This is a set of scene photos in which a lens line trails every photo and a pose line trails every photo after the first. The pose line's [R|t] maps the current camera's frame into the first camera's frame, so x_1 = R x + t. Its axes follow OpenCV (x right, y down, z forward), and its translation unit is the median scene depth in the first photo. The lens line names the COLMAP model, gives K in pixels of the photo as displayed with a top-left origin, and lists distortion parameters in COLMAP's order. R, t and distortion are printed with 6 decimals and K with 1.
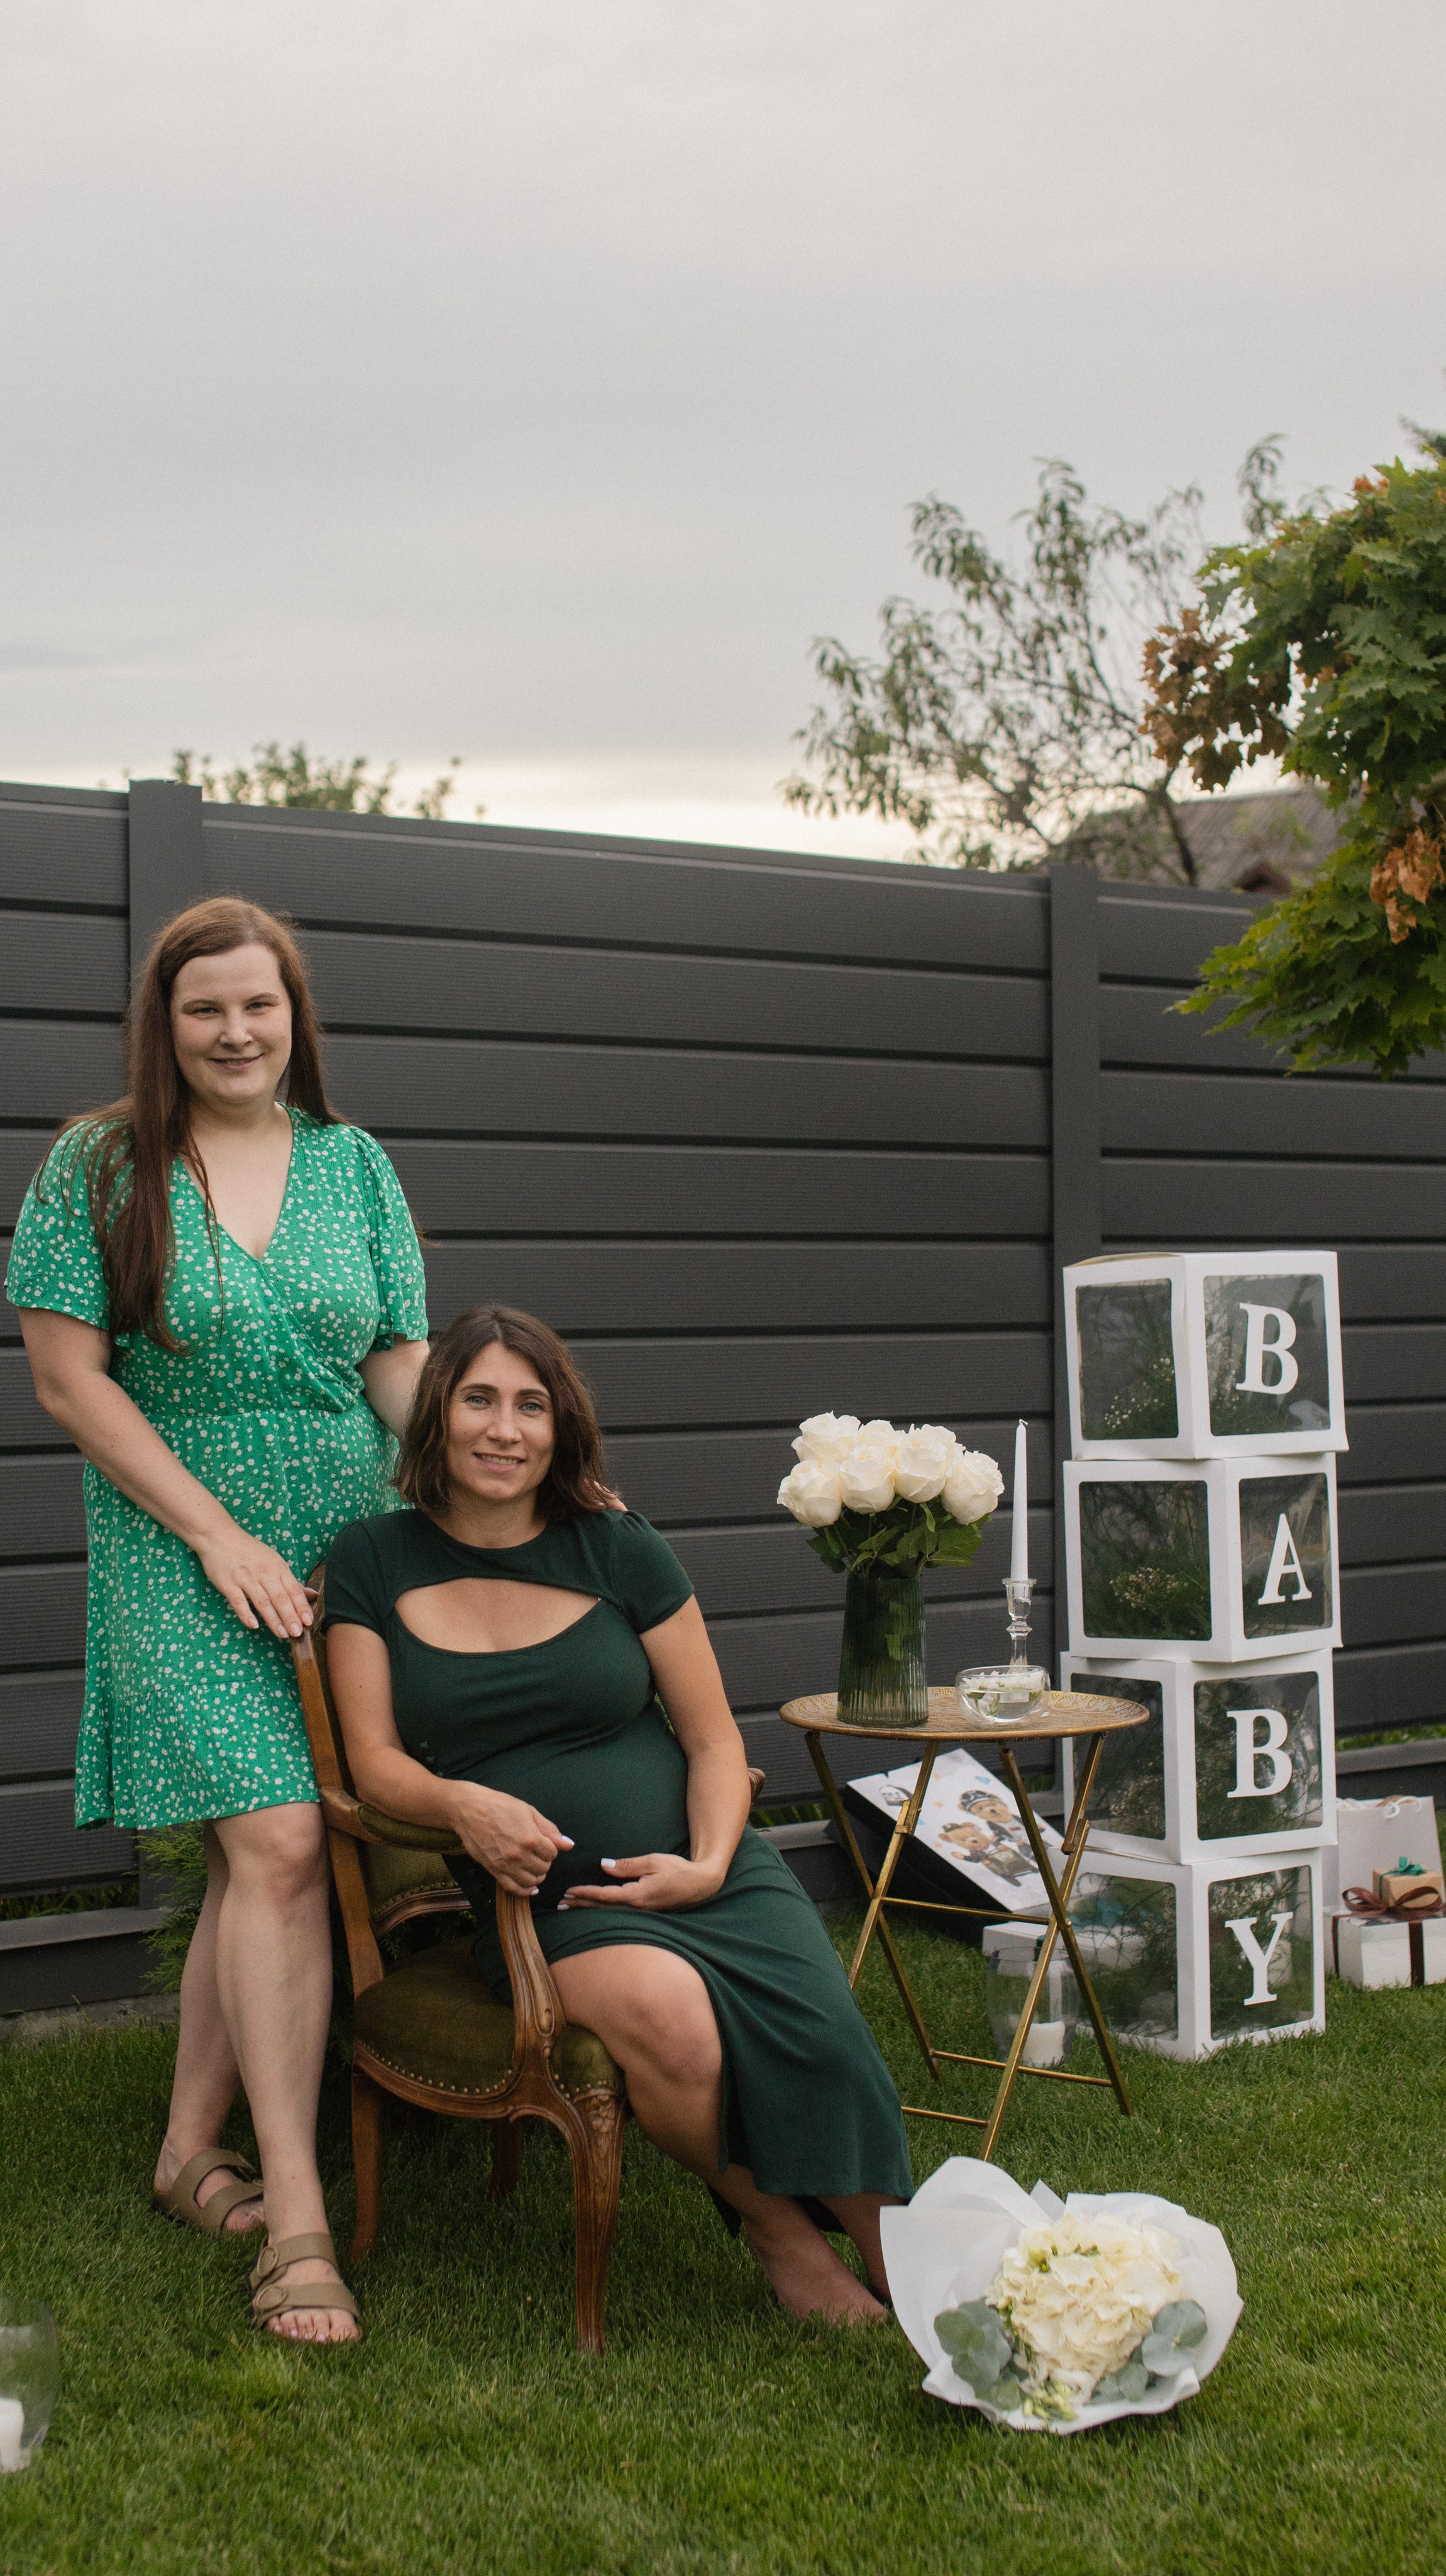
lens RADIAL K [[3806.4, 0, 712.3], [0, 3806.4, 1291.9], [0, 0, 1]] dist [-0.139720, 0.333667]
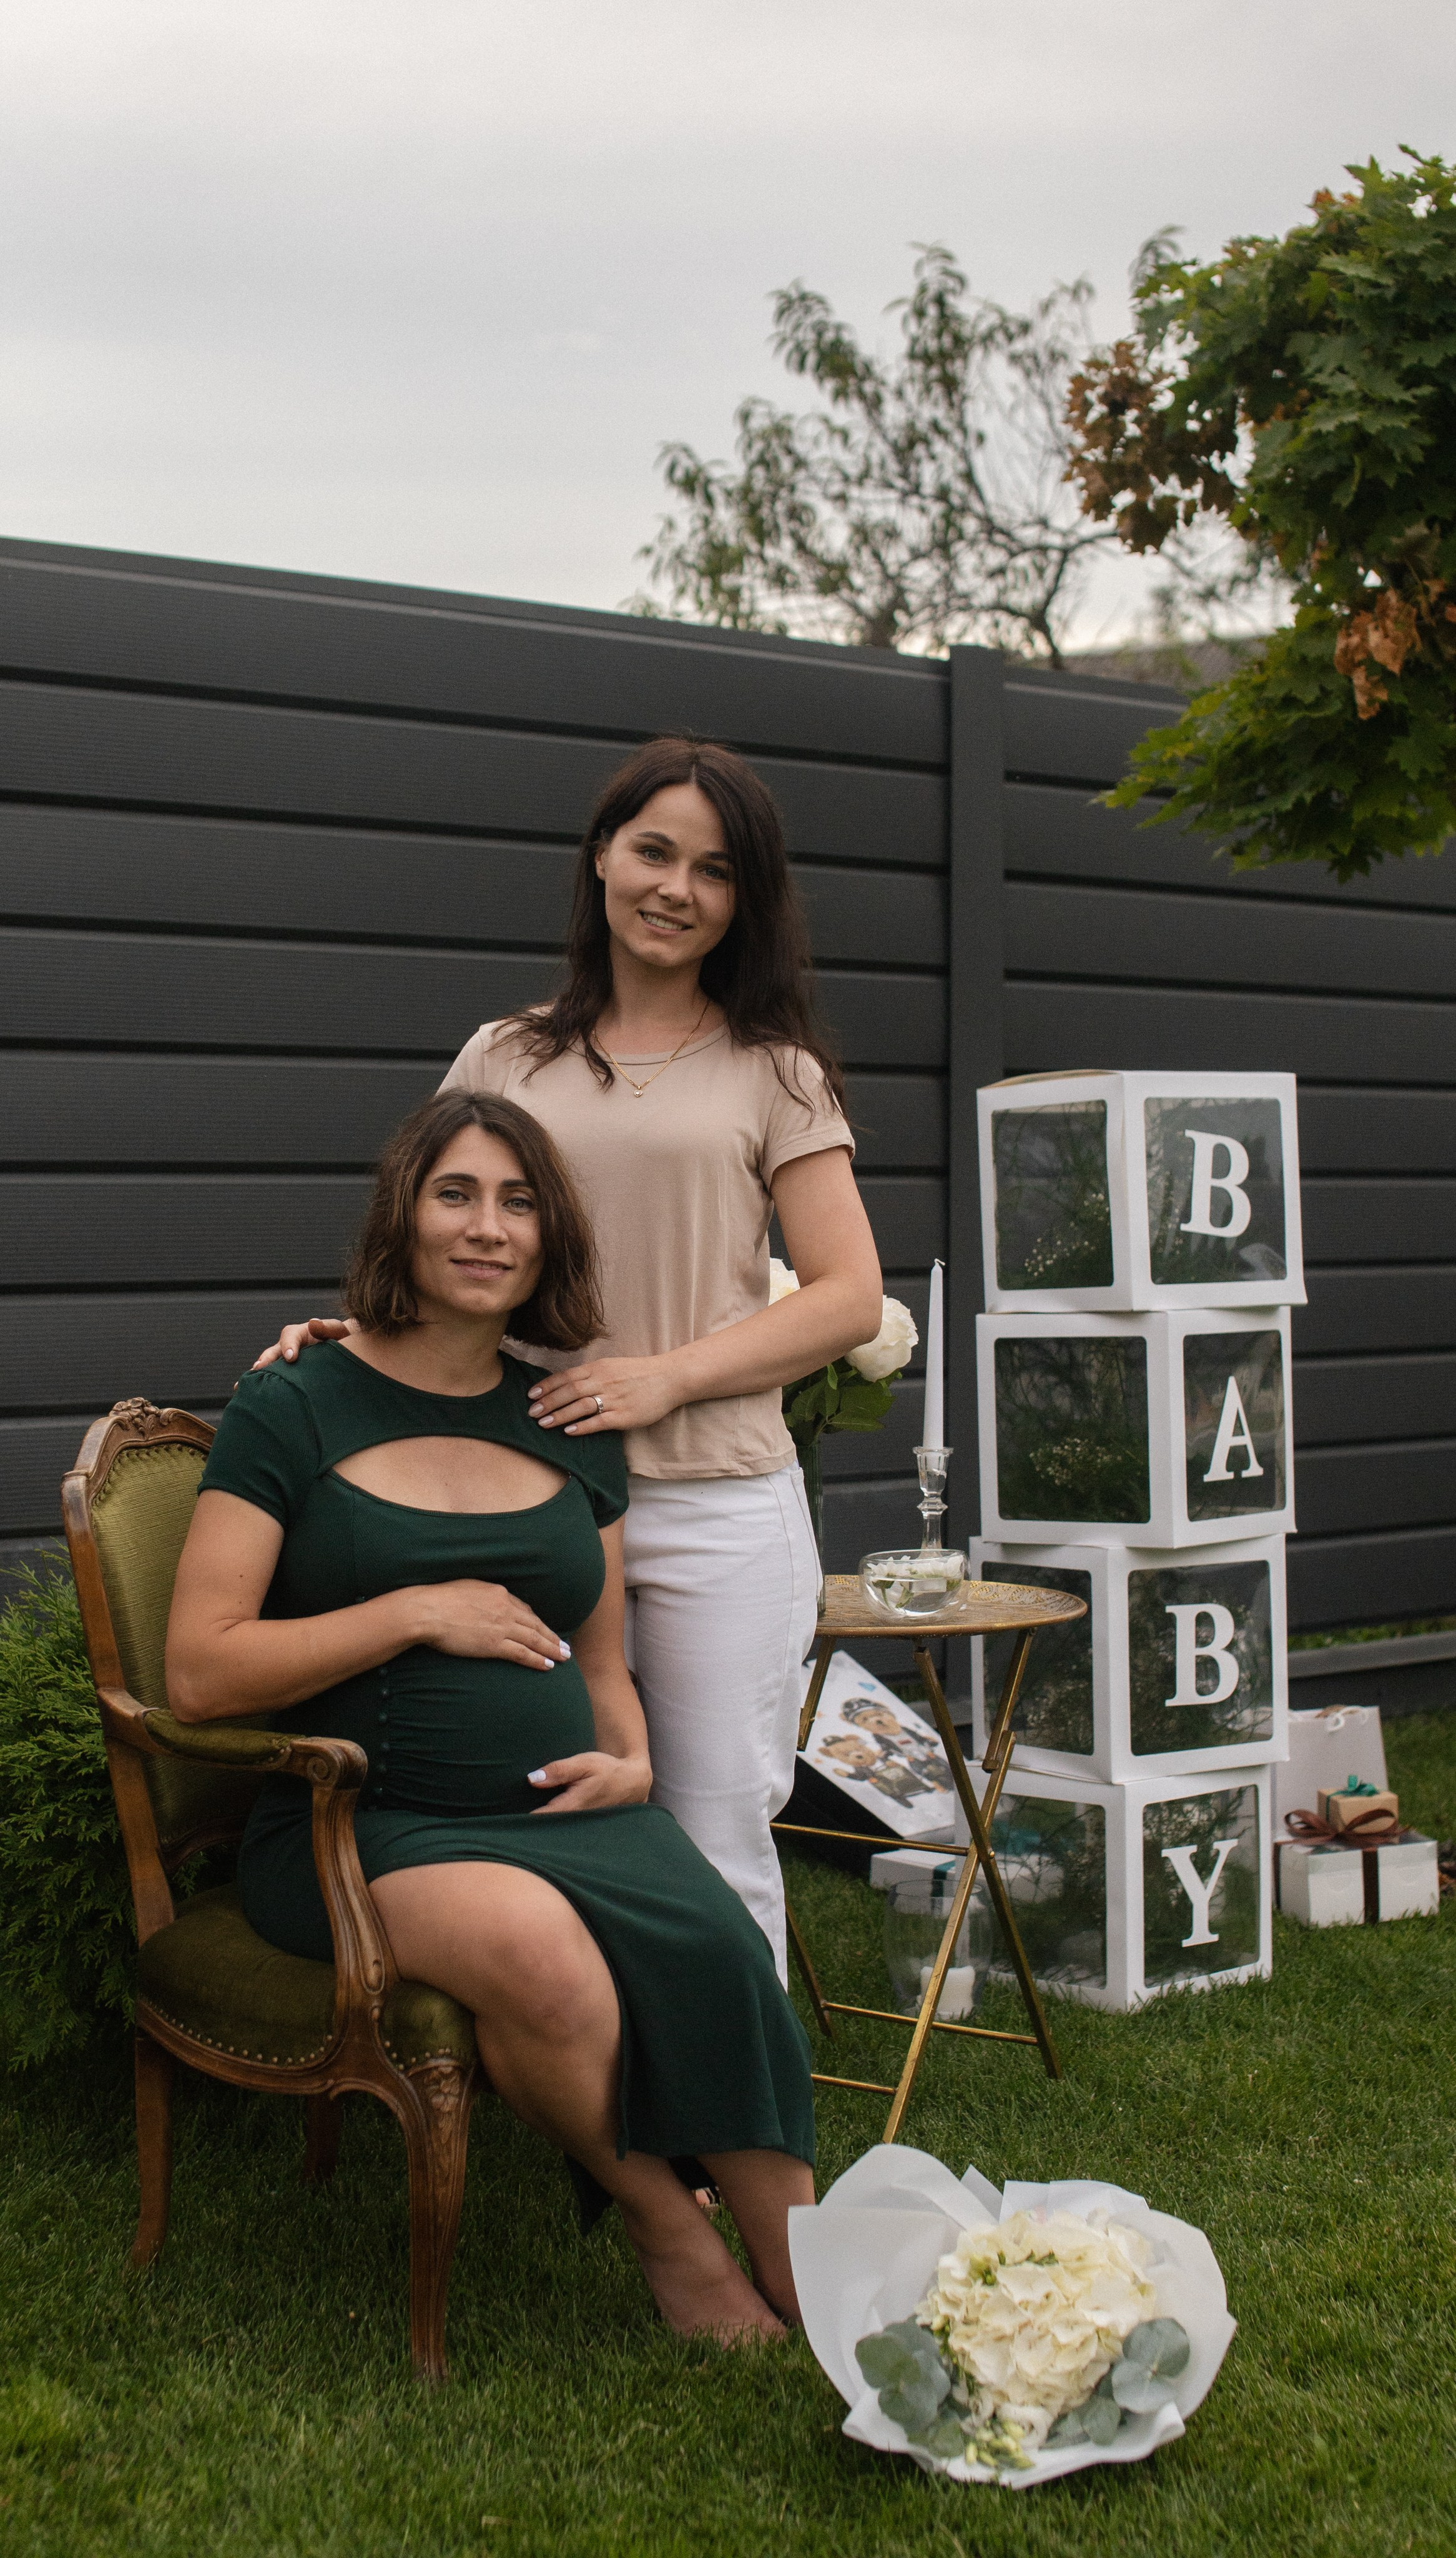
lens RADIAL K [[3959.0, 0, 817.3], [0, 3959.0, 1295.5], [0, 0, 1]] dist [-0.120761, 0.144648]
pose [[0.997333, 0.007427, 0.072600, -0.008357], [-0.009445, 0.999577, 0.027495, 0.016067], [-0.072365, -0.028107, 0.996982, 0.112223]]
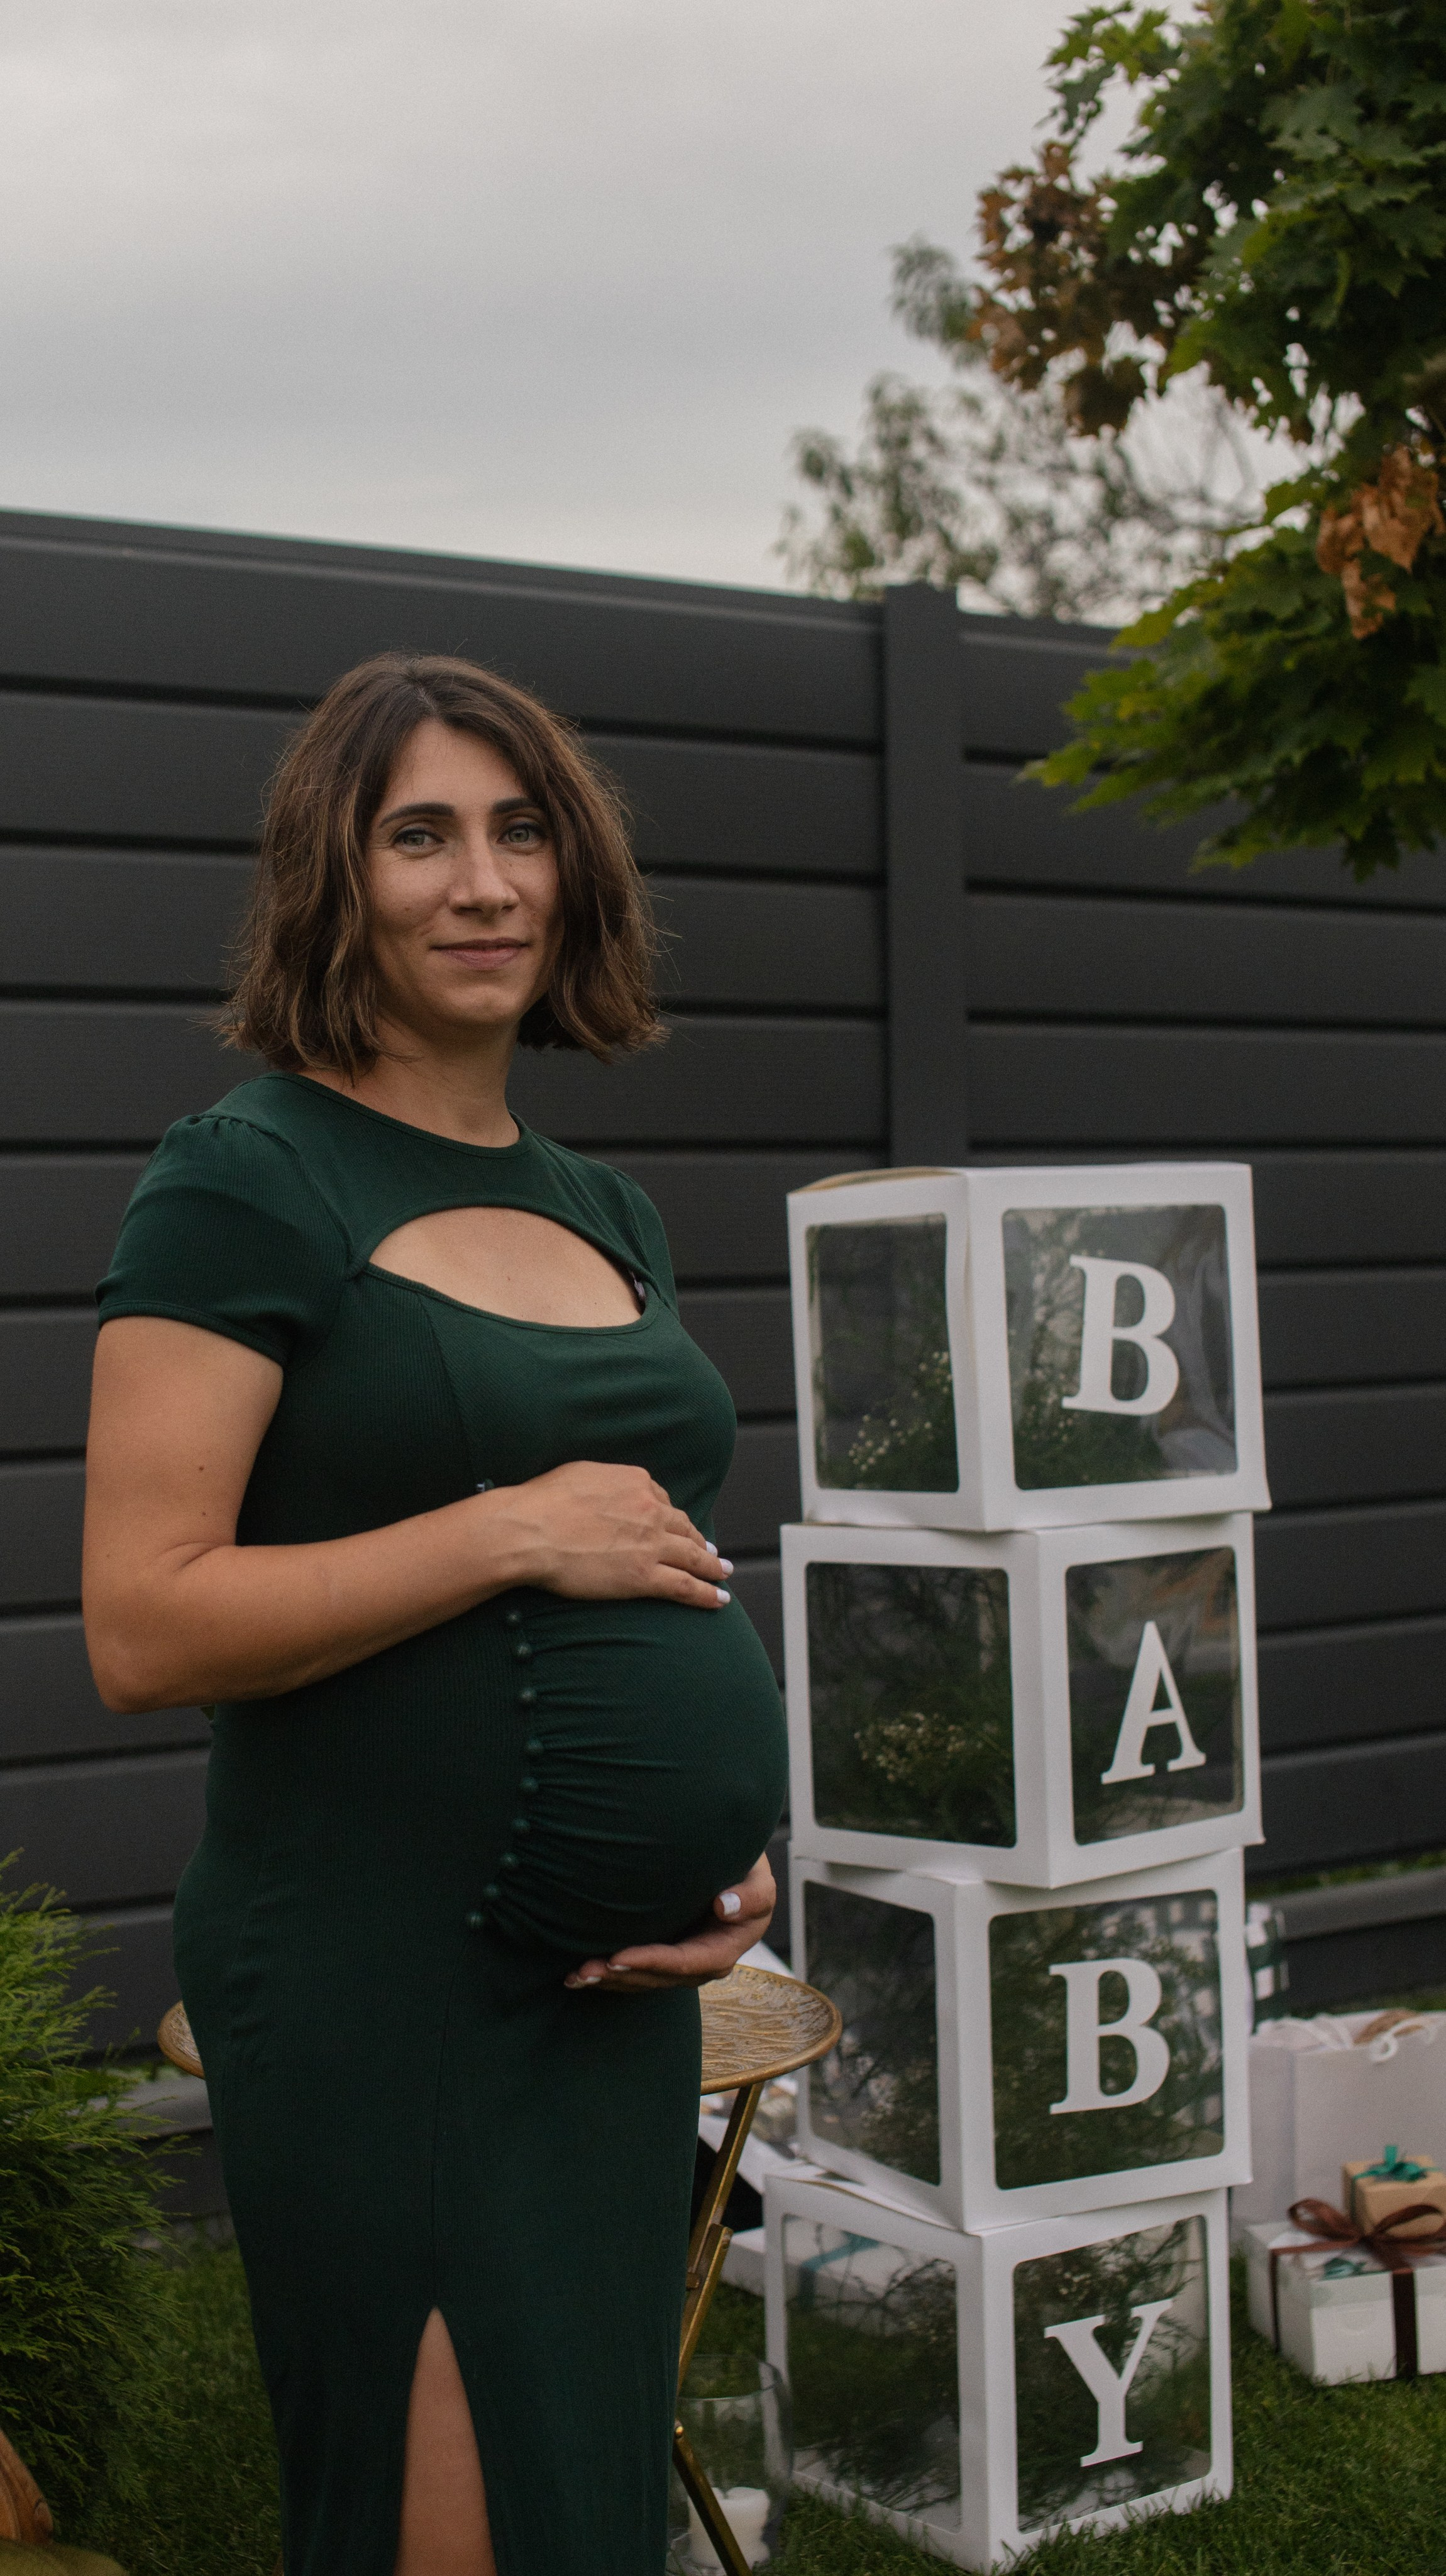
lens RADIAL K [[3759.6, 0, 572.4], [0, 3759.6, 1305.3], [0, 0, 1]] dist [-0.139297, 0.251140]
pose [[0.996852, -0.004856, -0.079140, 0.106490], [0.007070, 0.999591, 0.027712, -0.005705], [0.078973, -0.028184, 0.996478, 0.422082]]
